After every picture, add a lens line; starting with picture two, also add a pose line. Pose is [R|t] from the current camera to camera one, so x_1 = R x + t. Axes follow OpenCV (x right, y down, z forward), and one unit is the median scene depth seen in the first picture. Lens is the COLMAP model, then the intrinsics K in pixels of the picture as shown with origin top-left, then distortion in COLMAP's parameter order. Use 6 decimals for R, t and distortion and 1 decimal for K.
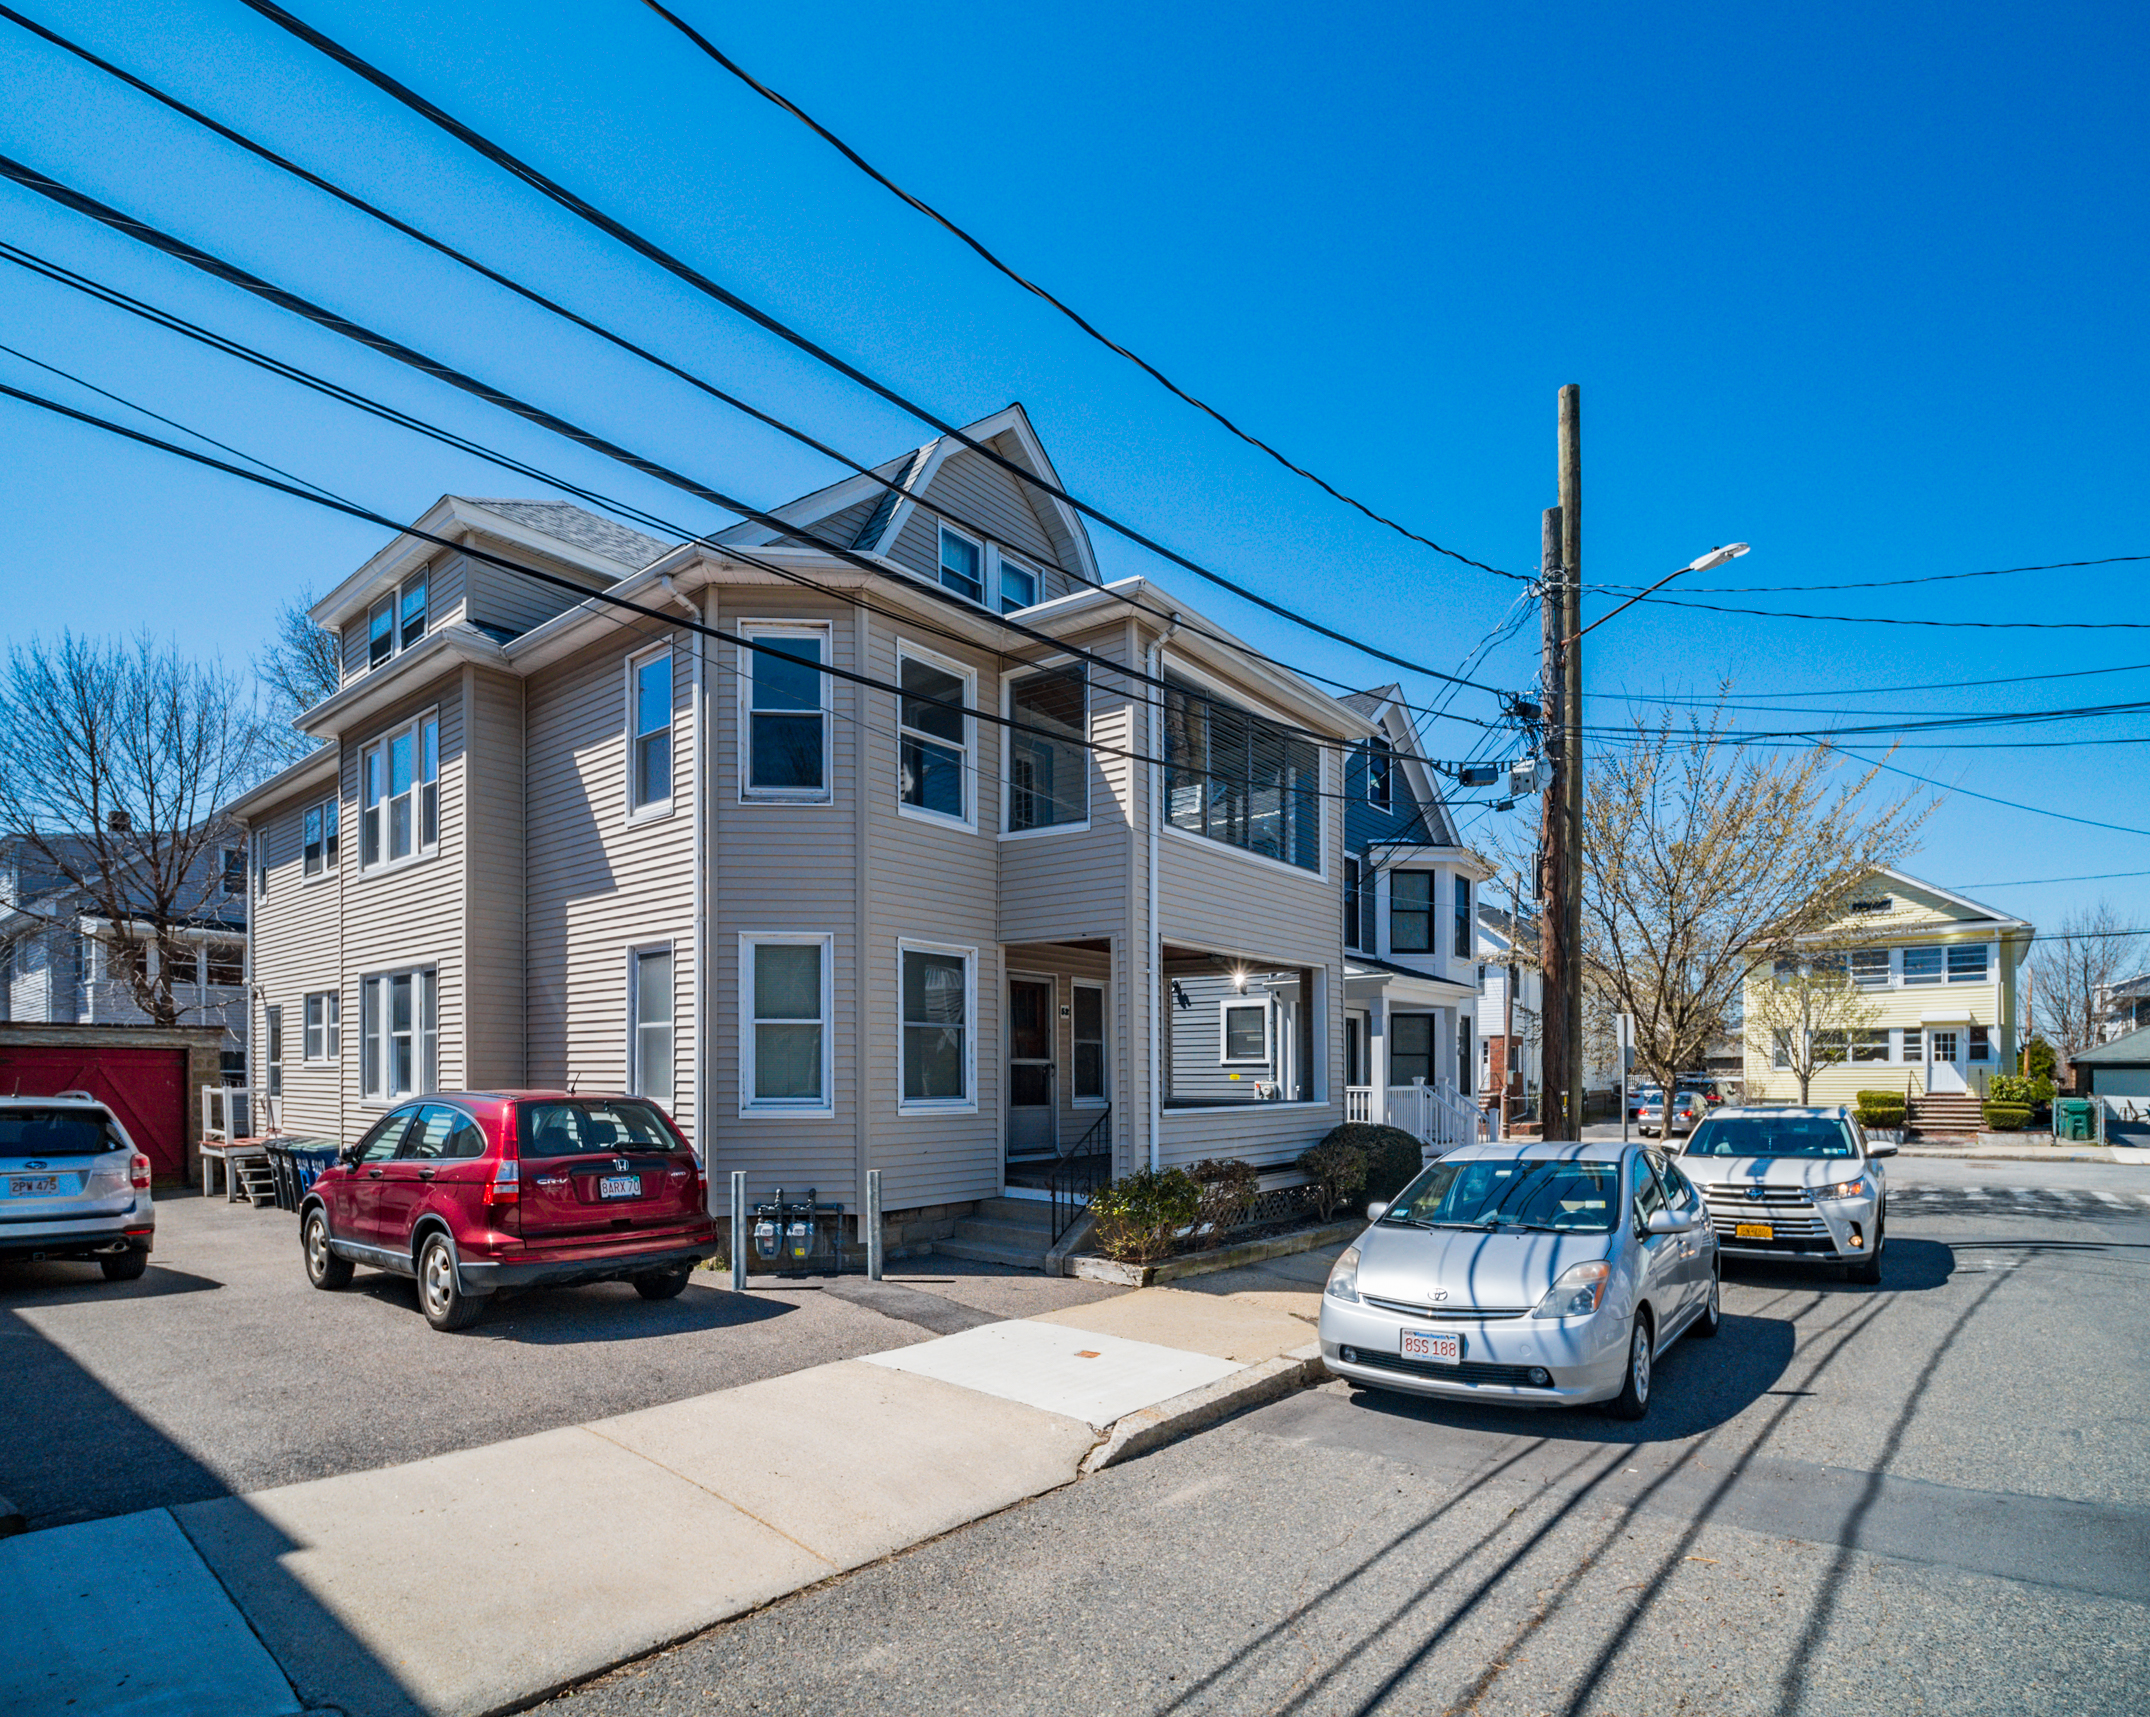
lens RADIAL K [[1094.6, 0, 1075.0], [0, 1094.6, 858.5], [0, 0, 1]] dist [-0.000218, 0.000000]
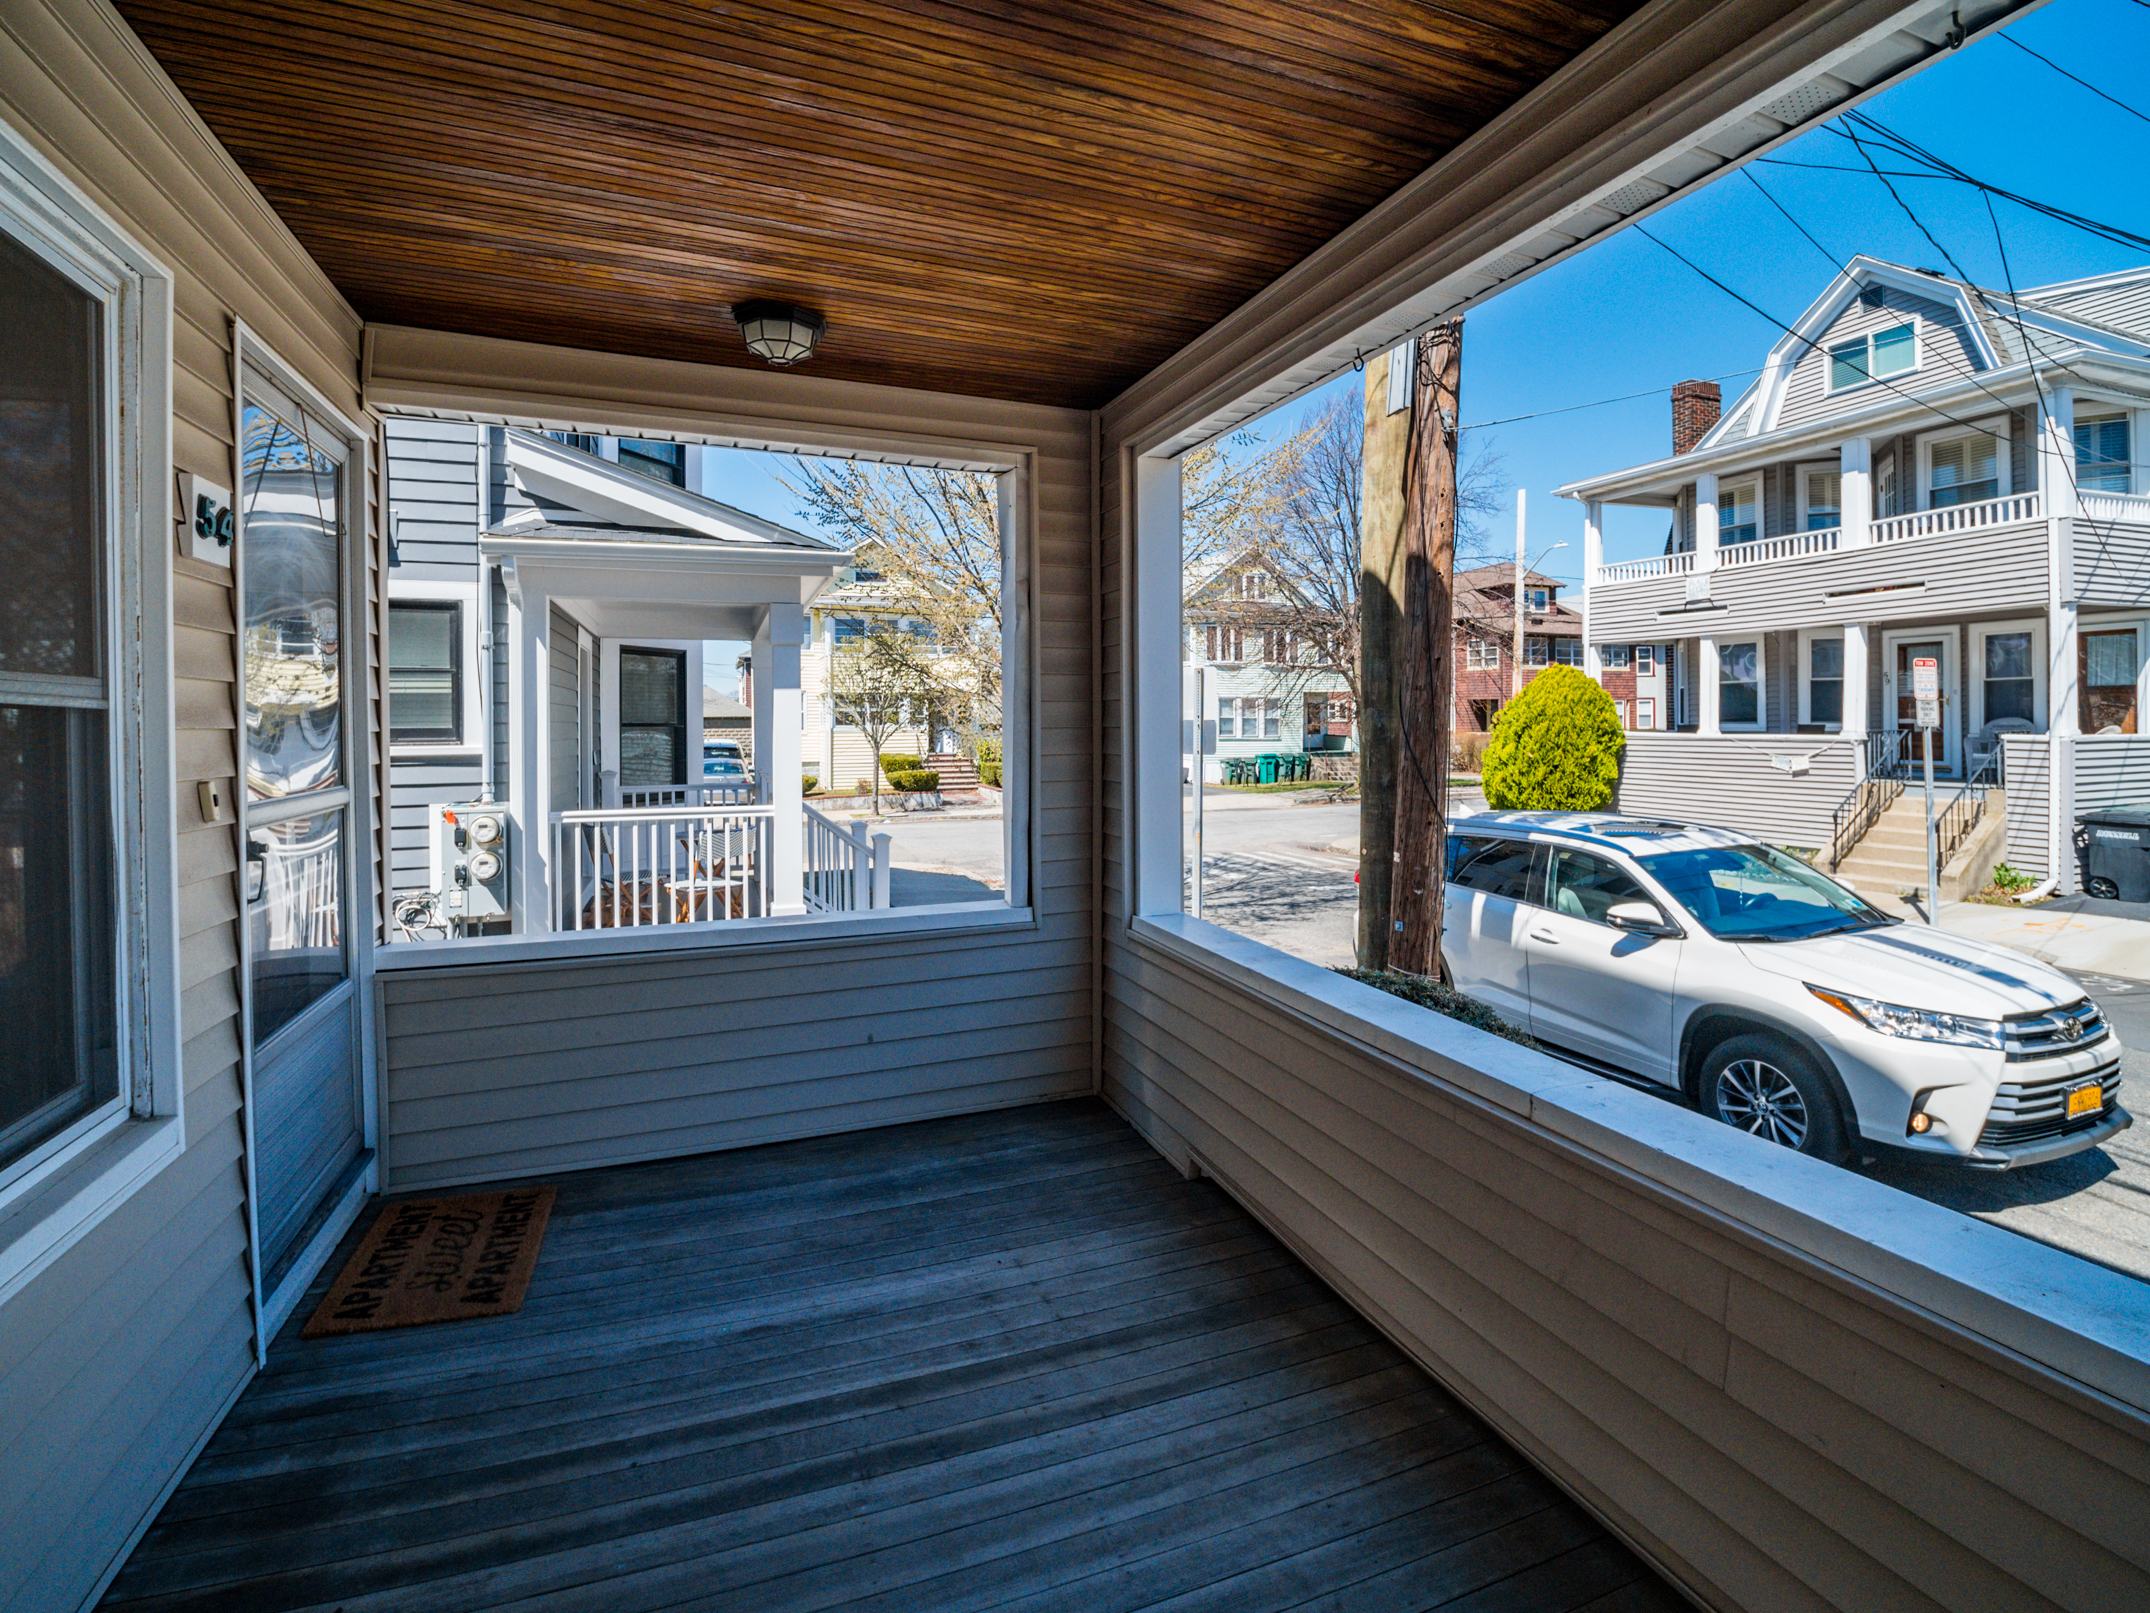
lens RADIAL K [[996.4, 0, 1075.0], [0, 996.4, 806.5], [0, 0, 1]] dist [-0.000932, -0.000153]
pose [[0.480179, -0.064481, 0.874797, -0.024678], [-0.178913, 0.969130, 0.169640, 0.109944], [-0.858730, -0.237970, 0.453819, 0.666618]]
